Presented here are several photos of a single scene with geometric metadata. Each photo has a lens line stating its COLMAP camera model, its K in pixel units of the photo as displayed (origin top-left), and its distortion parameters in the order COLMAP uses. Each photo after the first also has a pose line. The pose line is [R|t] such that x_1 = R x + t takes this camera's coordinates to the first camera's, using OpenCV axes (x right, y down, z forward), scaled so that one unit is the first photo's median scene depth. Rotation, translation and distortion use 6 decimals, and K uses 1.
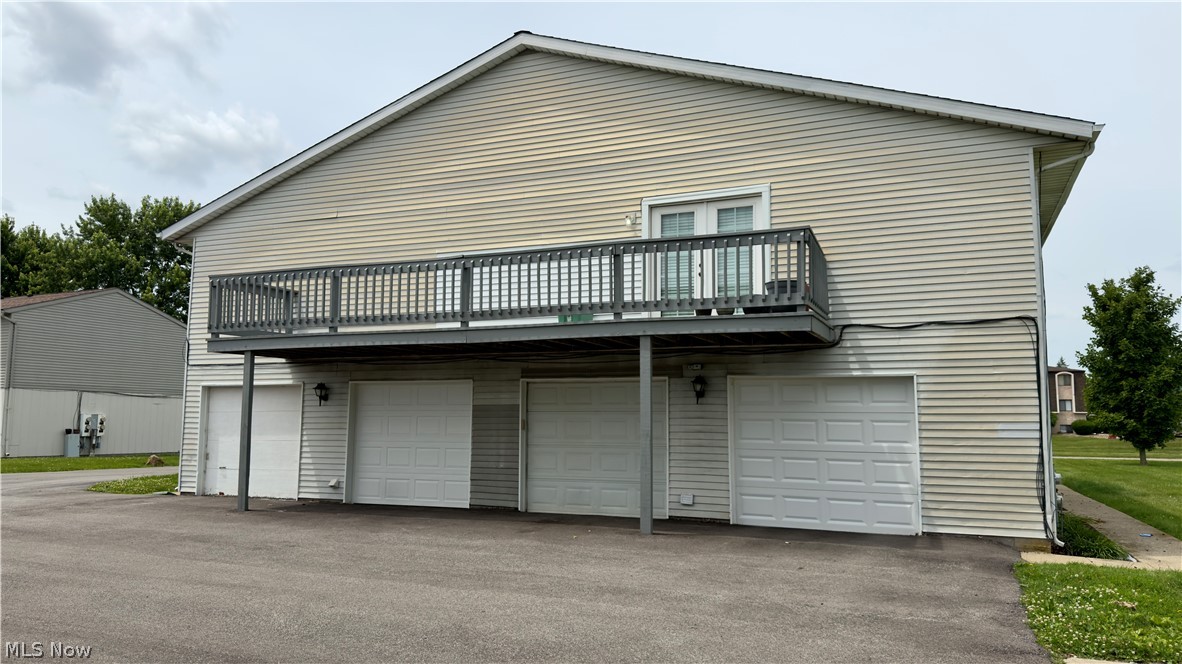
lens RADIAL K [[824.2, 0, 599.1], [0, 824.2, 332.3], [0, 0, 1]] dist [0.064359, -0.008692]
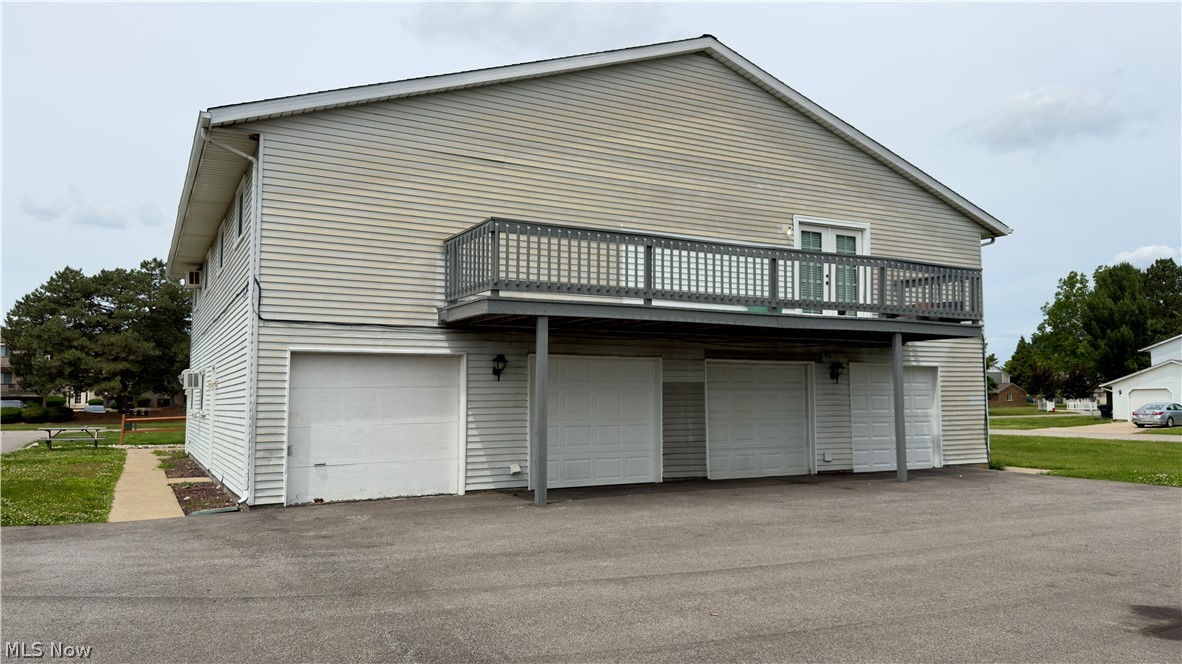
lens RADIAL K [[824.2, 0, 598.0], [0, 824.2, 333.0], [0, 0, 1]] dist [0.064359, -0.008692]
pose [[0.623542, 0.053397, 0.779965, -1.019871], [-0.076377, 0.997053, -0.007199, 0.040617], [-0.778050, -0.055083, 0.625782, 0.427180]]
